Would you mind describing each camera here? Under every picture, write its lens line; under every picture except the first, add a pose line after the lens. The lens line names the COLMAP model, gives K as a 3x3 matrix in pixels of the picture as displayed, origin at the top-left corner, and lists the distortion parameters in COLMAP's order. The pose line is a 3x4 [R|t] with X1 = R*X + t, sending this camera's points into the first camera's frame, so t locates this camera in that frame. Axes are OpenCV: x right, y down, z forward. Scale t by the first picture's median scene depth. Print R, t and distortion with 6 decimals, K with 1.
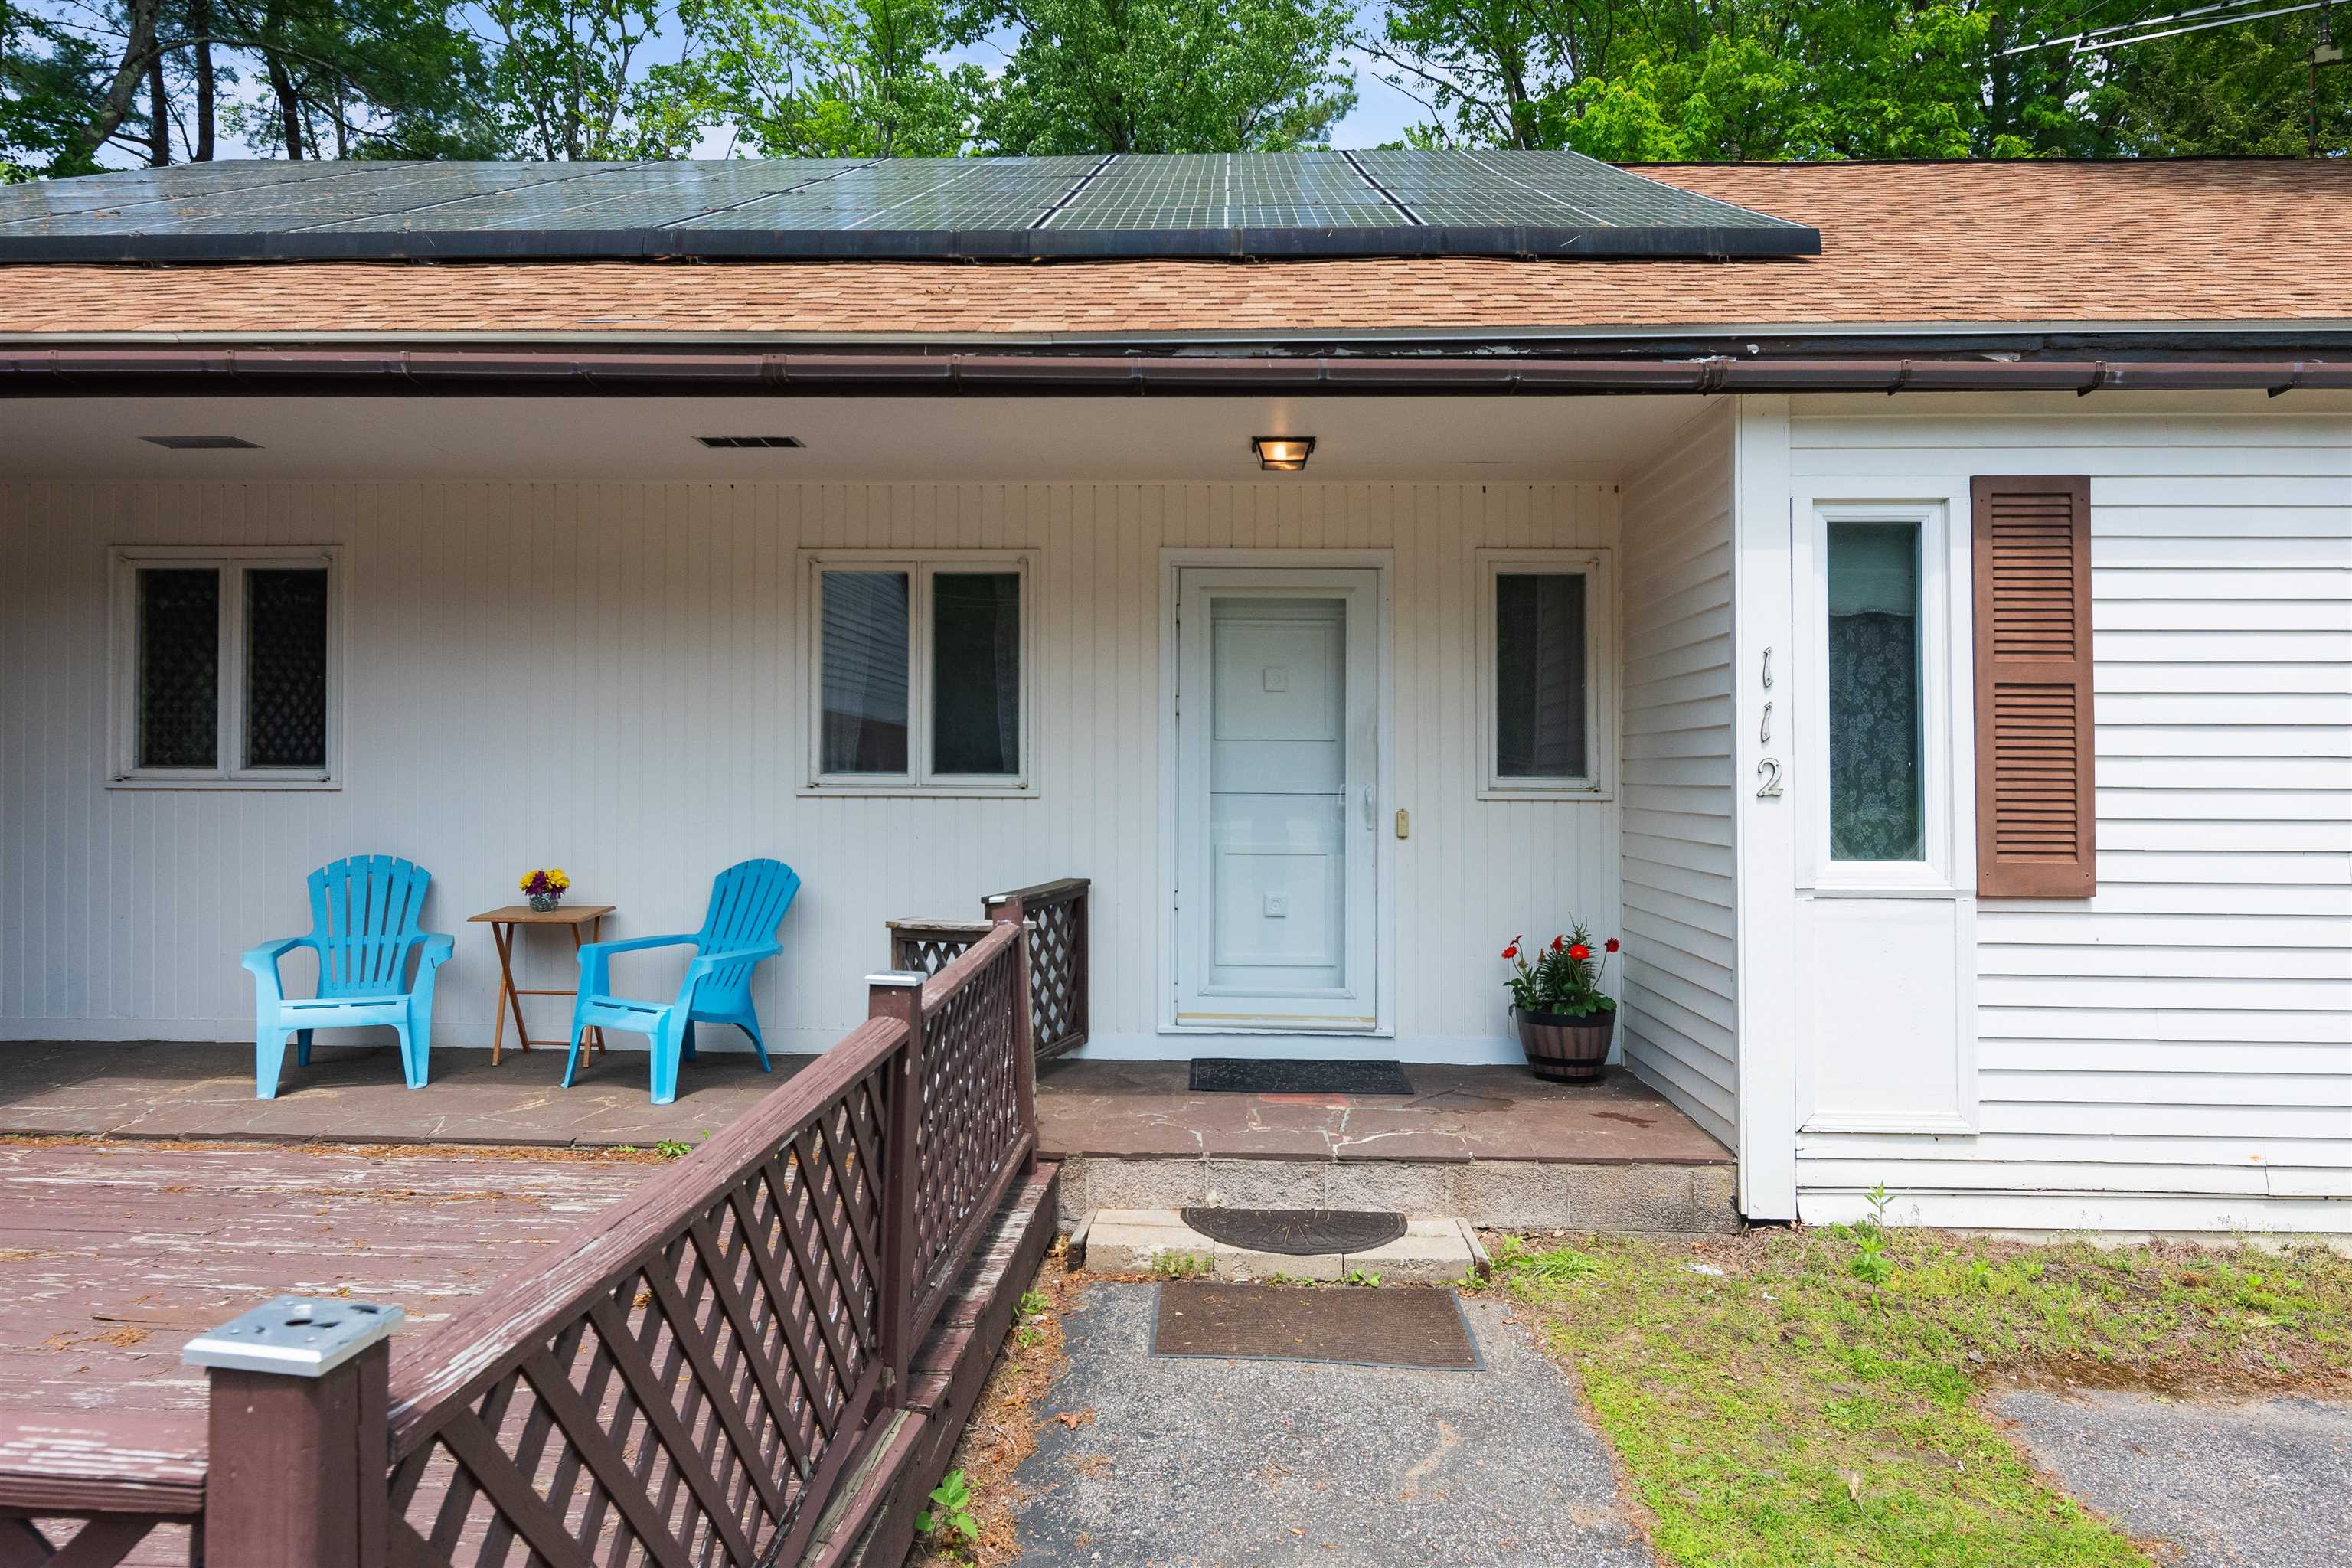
lens RADIAL K [[1490.6, 0, 1155.0], [0, 1490.6, 756.2], [0, 0, 1]] dist [-0.002725, 0.001407]
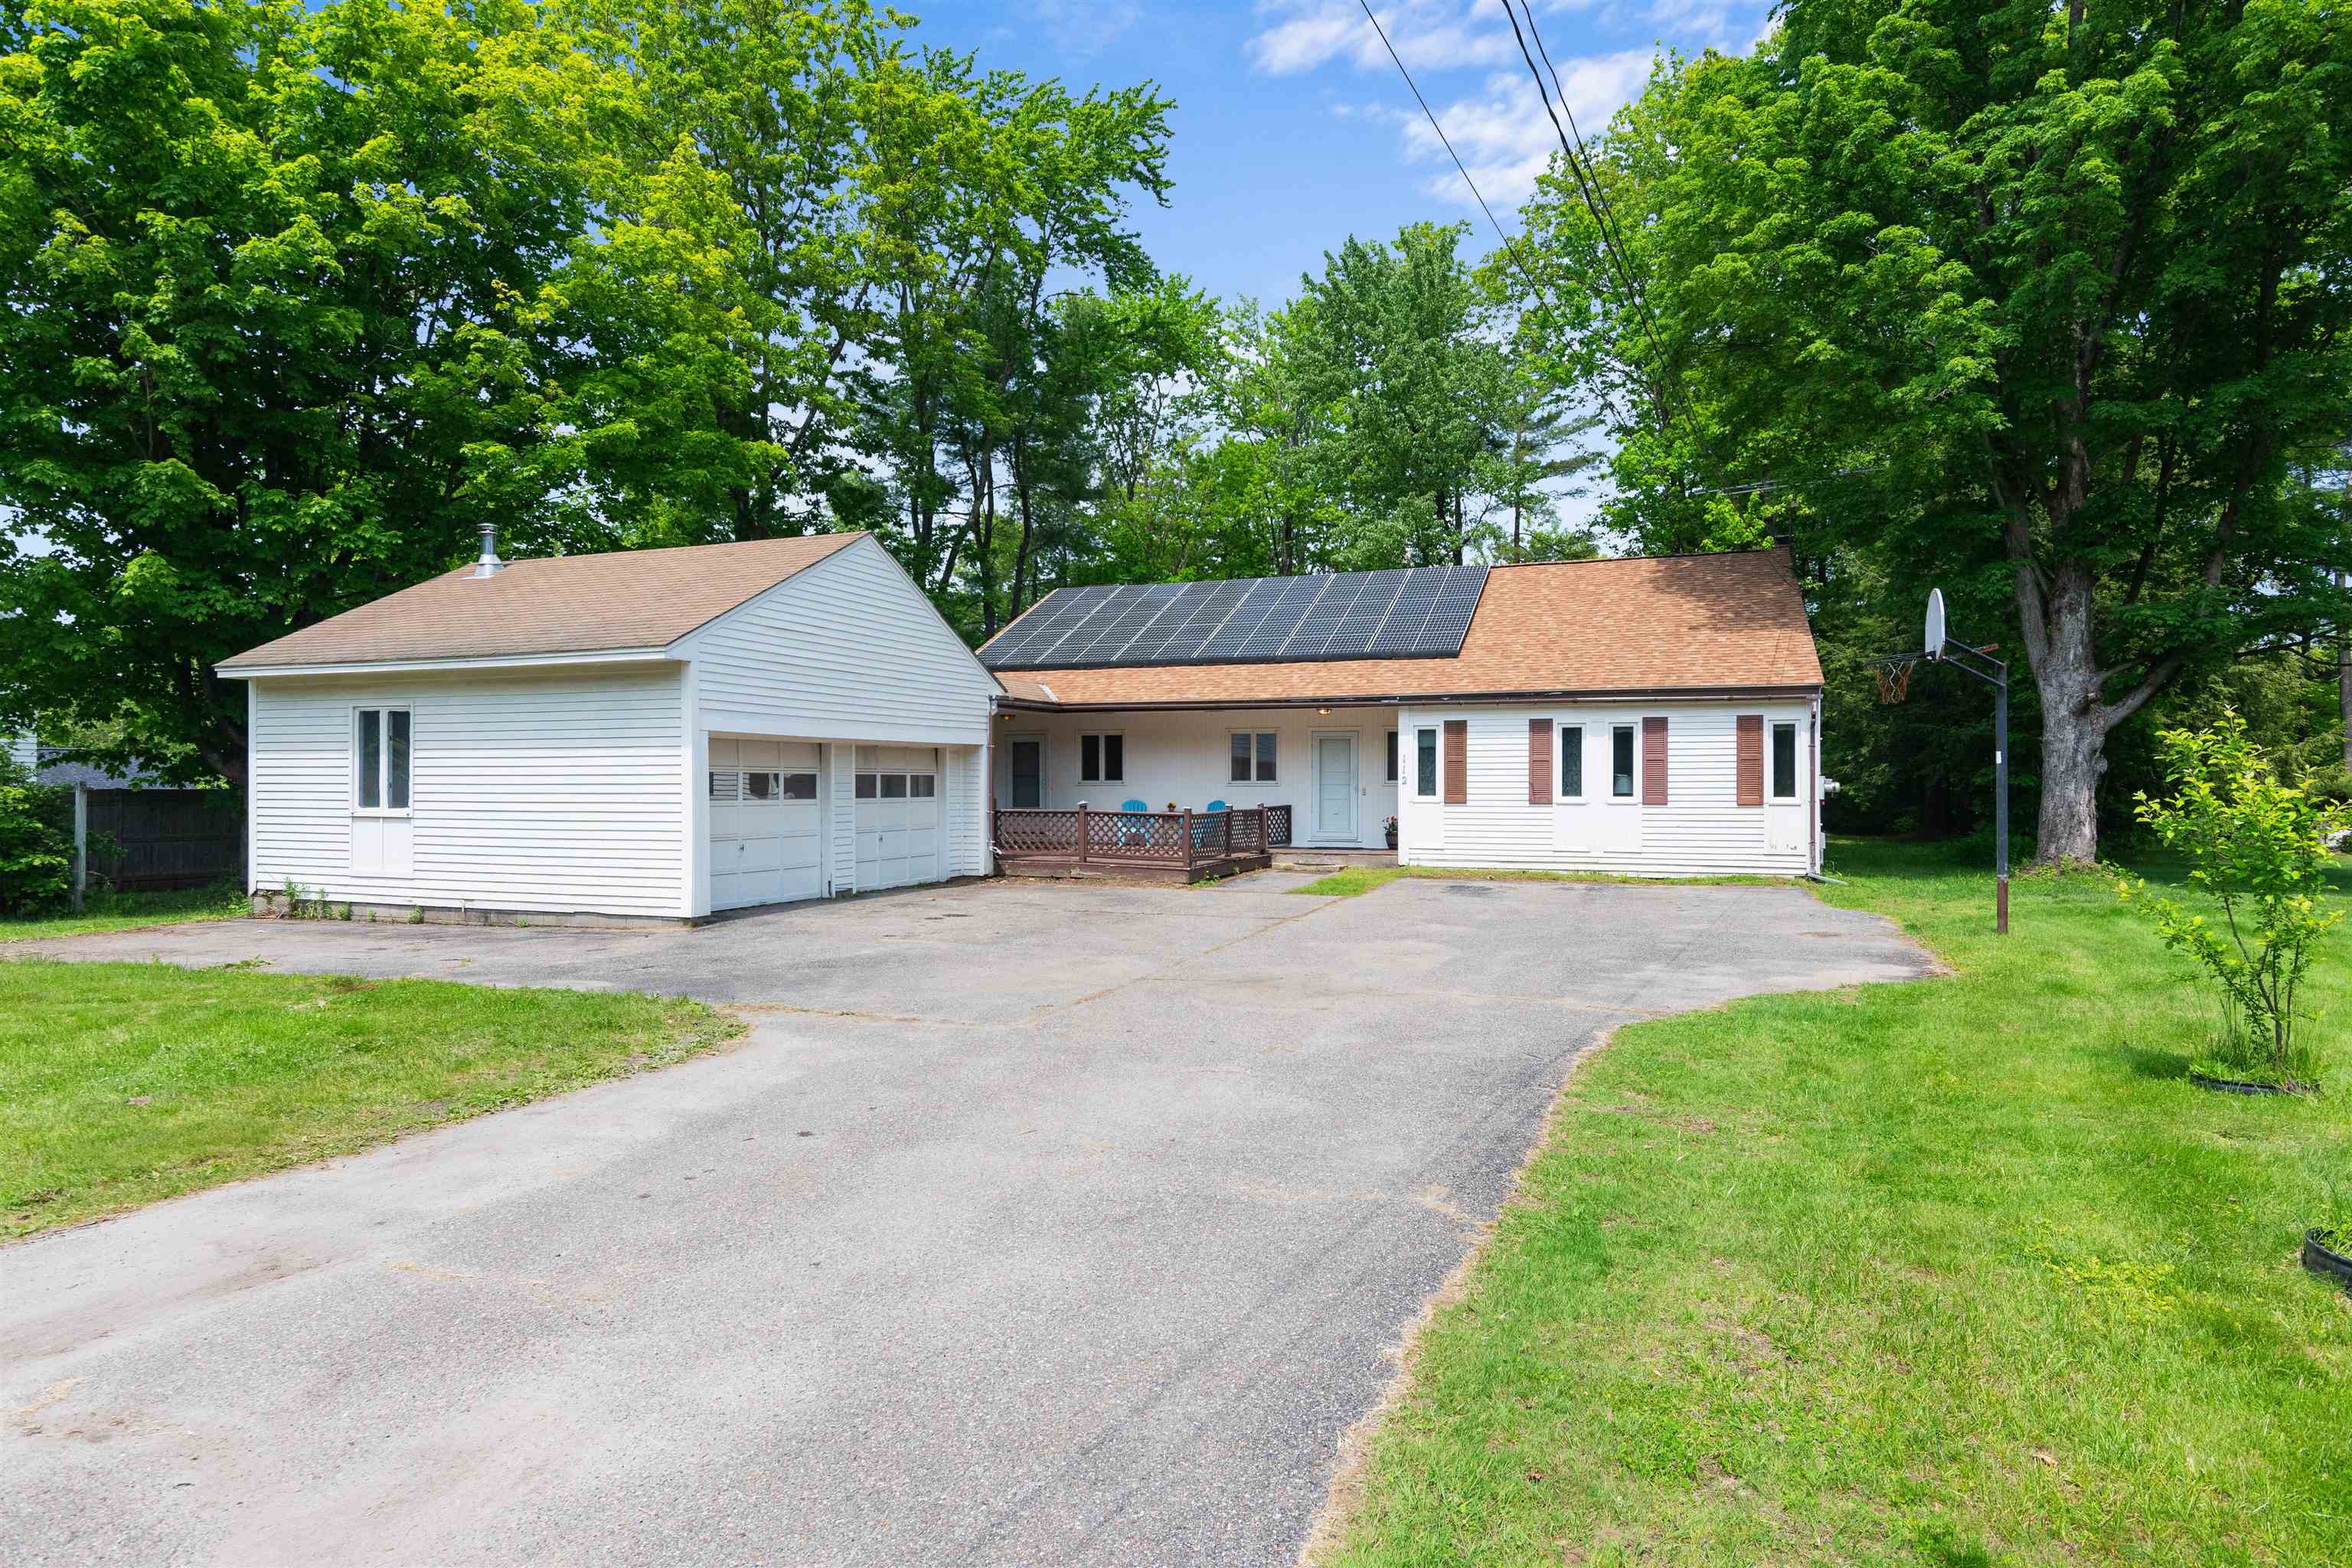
lens RADIAL K [[1322.1, 0, 1172.3], [0, 1322.1, 784.3], [0, 0, 1]] dist [0.004906, 0.000108]
pose [[0.950279, -0.005926, -0.311343, 0.818412], [0.007882, 0.999956, 0.005026, 0.000270], [0.311300, -0.007231, 0.950284, -2.735699]]
